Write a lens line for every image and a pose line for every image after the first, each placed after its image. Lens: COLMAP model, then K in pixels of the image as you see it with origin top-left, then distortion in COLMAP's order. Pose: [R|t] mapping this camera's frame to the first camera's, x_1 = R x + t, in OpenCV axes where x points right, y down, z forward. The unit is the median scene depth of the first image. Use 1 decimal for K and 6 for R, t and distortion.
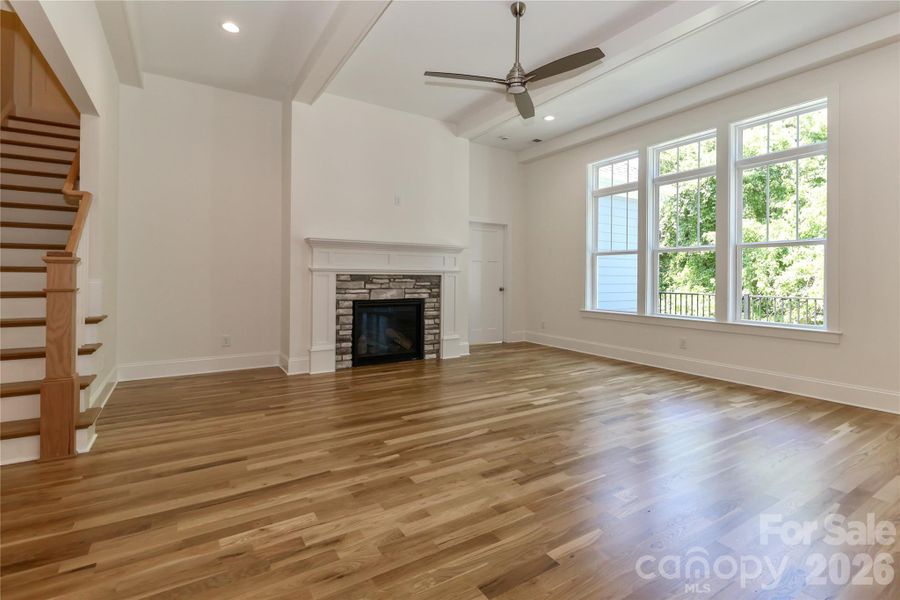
lens RADIAL K [[421.2, 0, 466.3], [0, 421.2, 274.7], [0, 0, 1]] dist [0.015343, -0.001005]
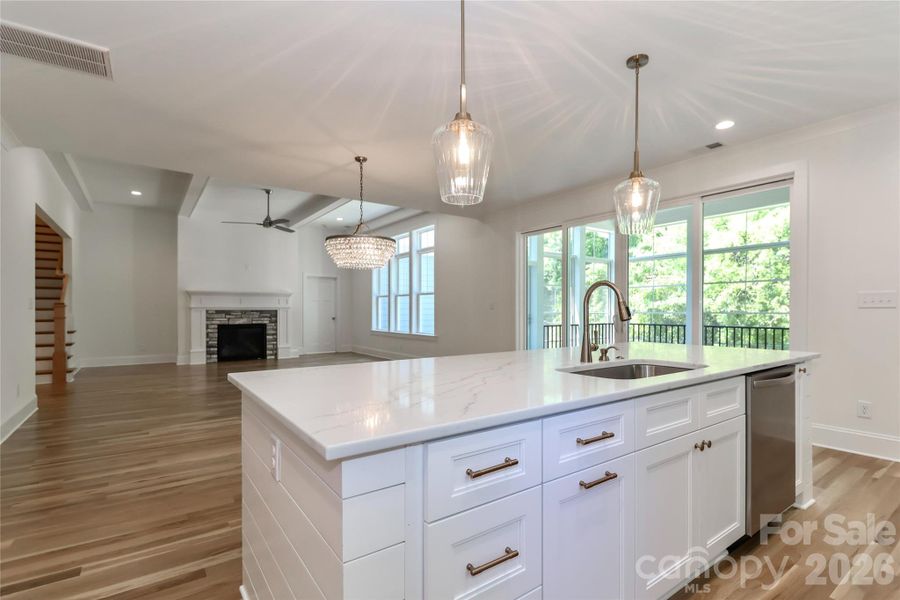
lens RADIAL K [[421.2, 0, 454.6], [0, 421.2, 311.3], [0, 0, 1]] dist [0.015343, -0.001005]
pose [[0.998605, -0.007065, 0.052325, 0.649031], [0.006505, 0.999920, 0.010868, -0.008313], [-0.052398, -0.010512, 0.998571, -0.851162]]
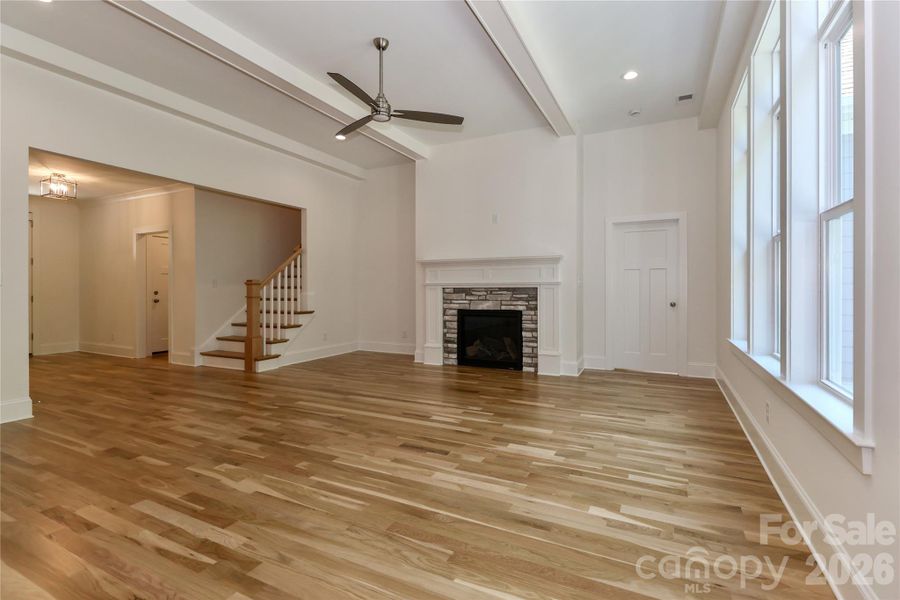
lens RADIAL K [[421.2, 0, 469.7], [0, 421.2, 289.0], [0, 0, 1]] dist [0.015343, -0.001005]
pose [[0.520558, -0.006103, -0.853805, 0.784126], [0.012427, 0.999923, 0.000429, 0.003088], [0.853736, -0.010834, 0.520593, 0.417760]]
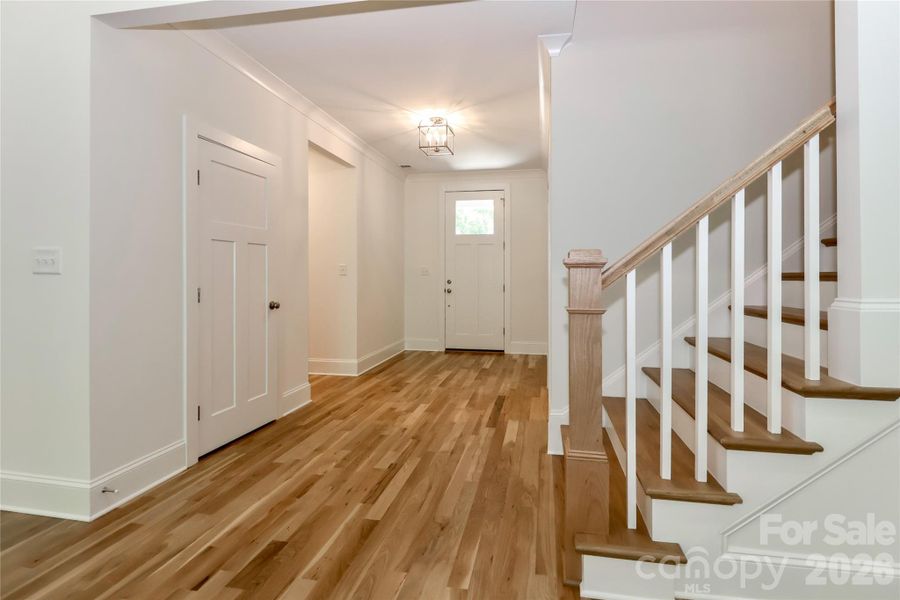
lens RADIAL K [[424.2, 0, 463.8], [0, 424.2, 277.7], [0, 0, 1]] dist [0.005465, 0.000409]
pose [[-0.693224, -0.009743, -0.720656, -0.189861], [-0.003485, 0.999942, -0.010166, -0.002547], [0.720714, -0.004536, -0.693218, 0.670583]]
